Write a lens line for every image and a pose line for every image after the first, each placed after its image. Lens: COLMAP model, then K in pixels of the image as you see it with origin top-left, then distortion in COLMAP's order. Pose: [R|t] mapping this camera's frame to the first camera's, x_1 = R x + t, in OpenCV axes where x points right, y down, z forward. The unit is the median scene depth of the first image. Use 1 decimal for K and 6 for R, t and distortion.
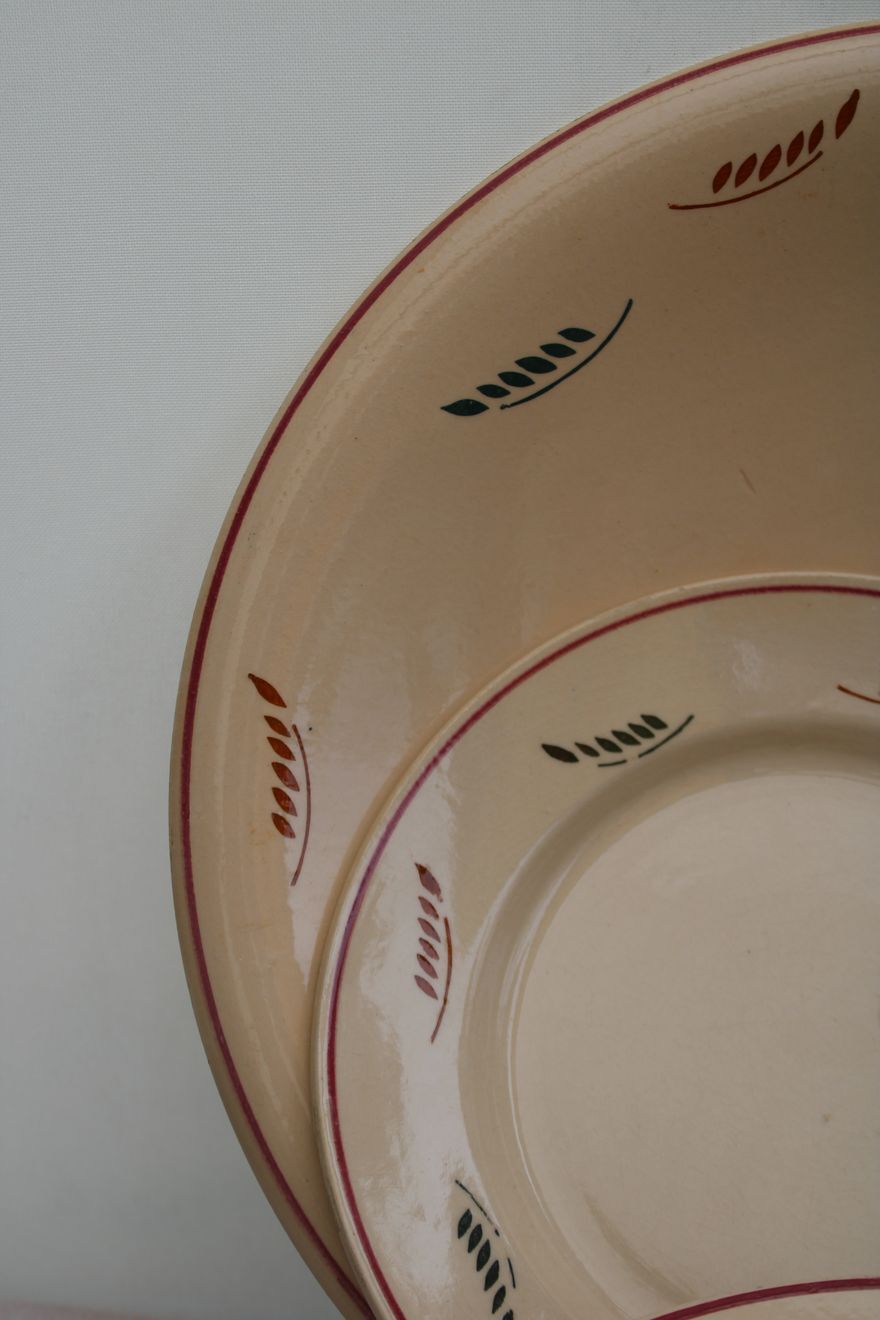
lens RADIAL K [[2177.0, 0, 452.1], [0, 2177.0, 666.0], [0, 0, 1]] dist [-0.003849, 0.000000]
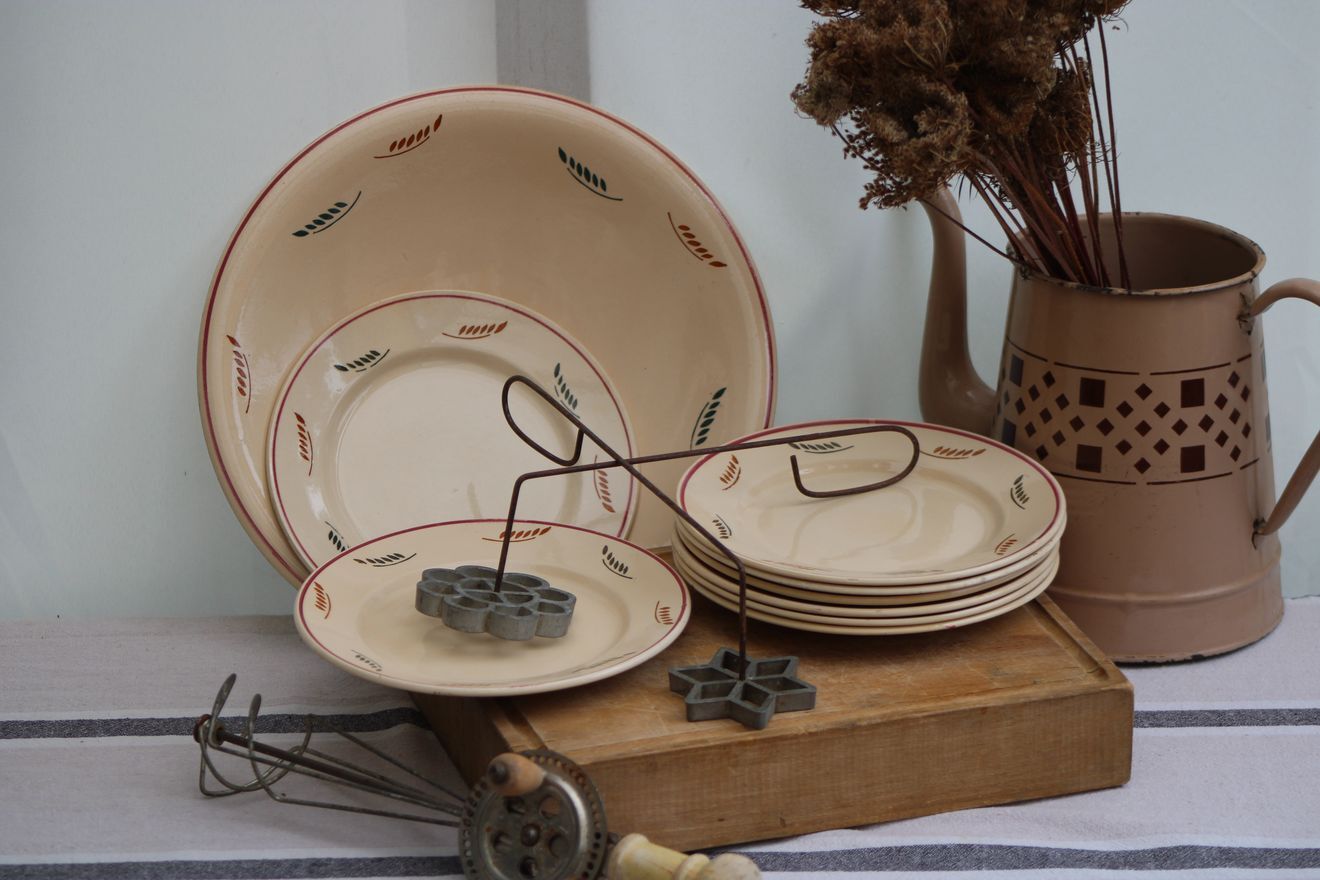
lens RADIAL K [[5011.8, 0, 661.0], [0, 5011.8, 439.5], [0, 0, 1]] dist [-0.051974, 0.000000]
pose [[0.974176, -0.036347, 0.222847, -0.946114], [0.047973, 0.997743, -0.046978, 0.444354], [-0.220636, 0.056455, 0.973721, -5.081418]]
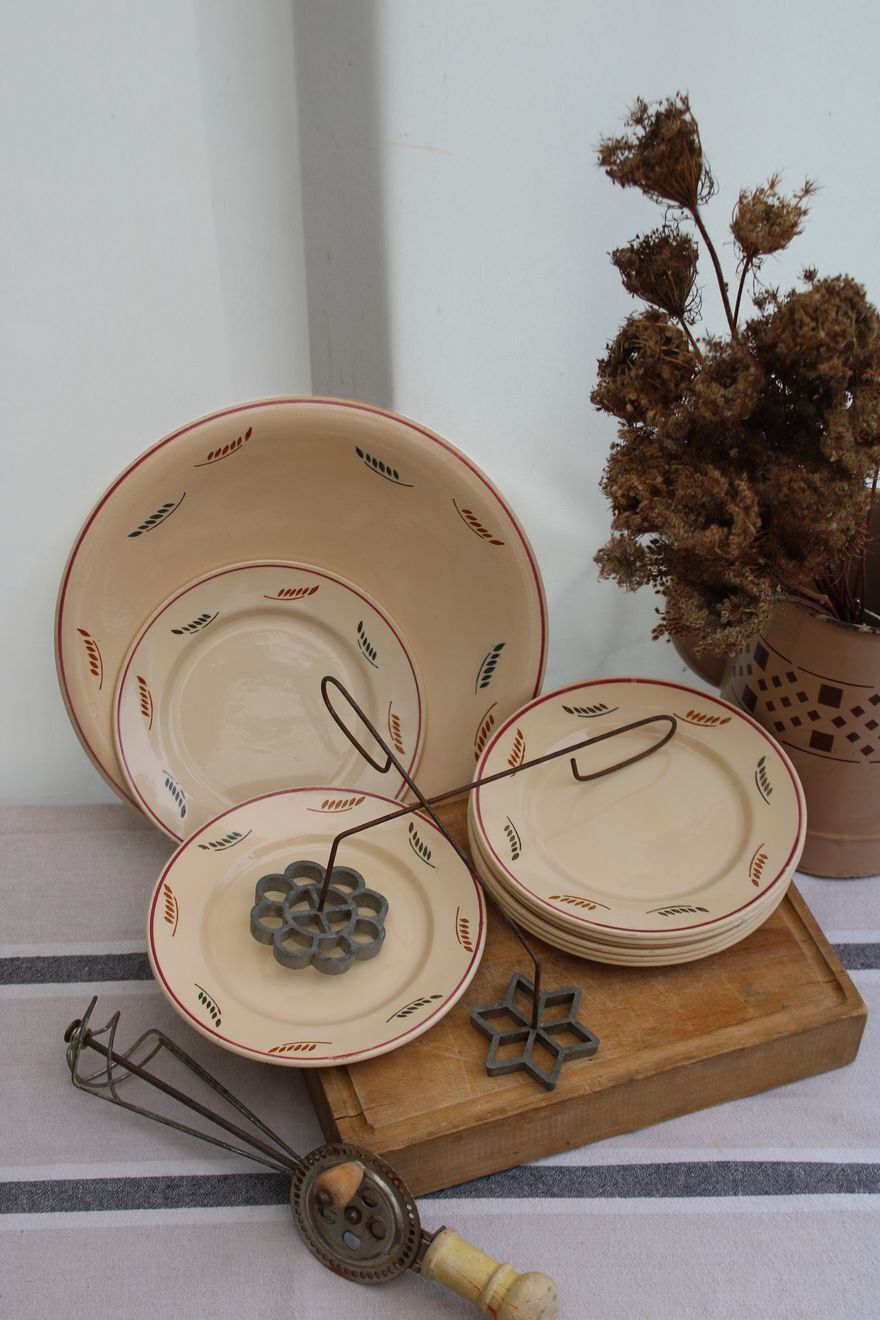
lens RADIAL K [[1988.7, 0, 423.6], [0, 1988.7, 652.2], [0, 0, 1]] dist [-0.051726, 0.000000]
pose [[0.971762, -0.128568, 0.197859, -0.186258], [0.052616, 0.935476, 0.349452, -0.923354], [-0.230021, -0.329174, 0.915825, -1.715286]]
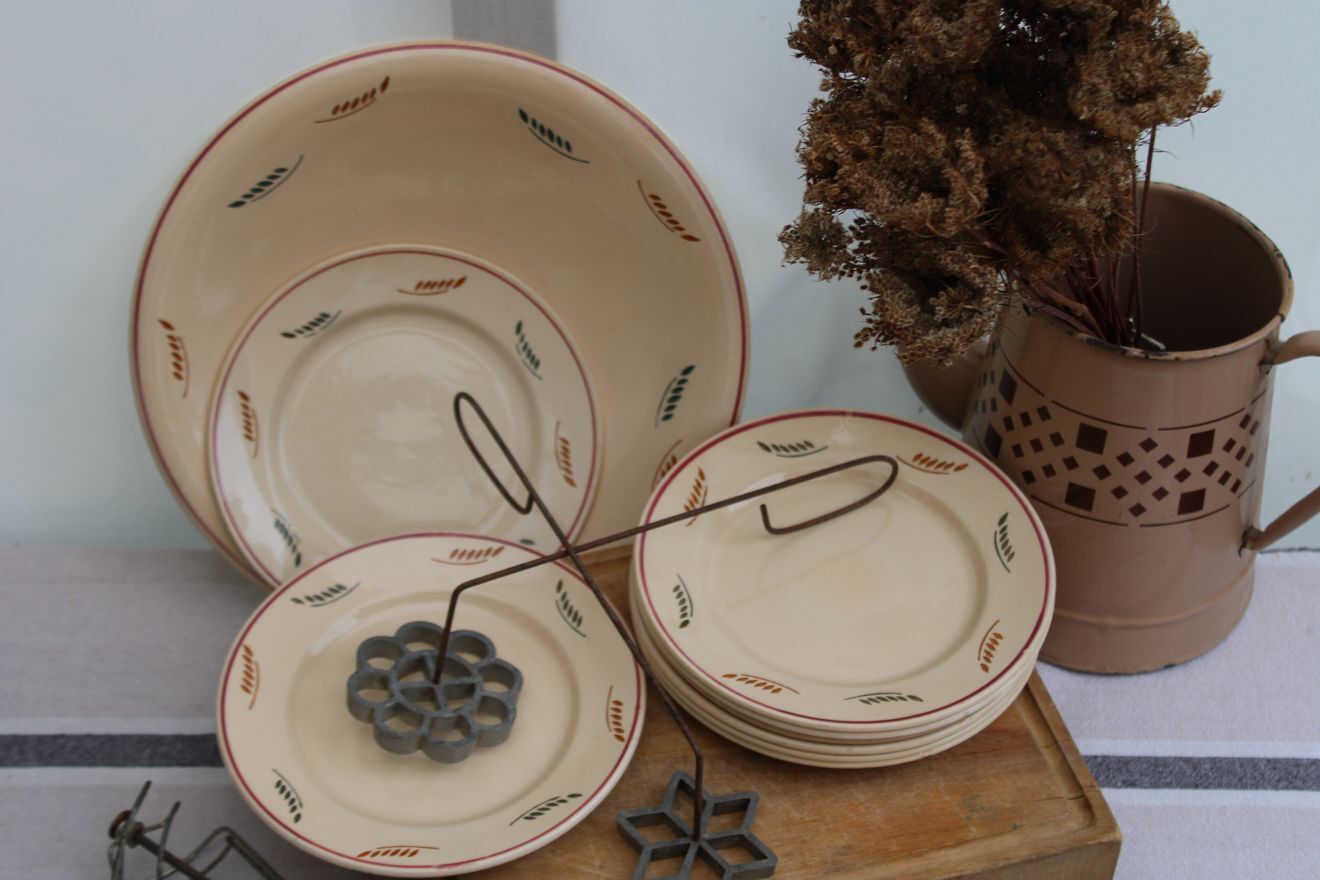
lens RADIAL K [[2380.8, 0, 660.8], [0, 2380.8, 427.3], [0, 0, 1]] dist [-0.010278, 0.000000]
pose [[0.978202, -0.092313, 0.186009, -0.049292], [0.023803, 0.939698, 0.341177, -0.789826], [-0.206287, -0.329313, 0.921411, -1.652932]]
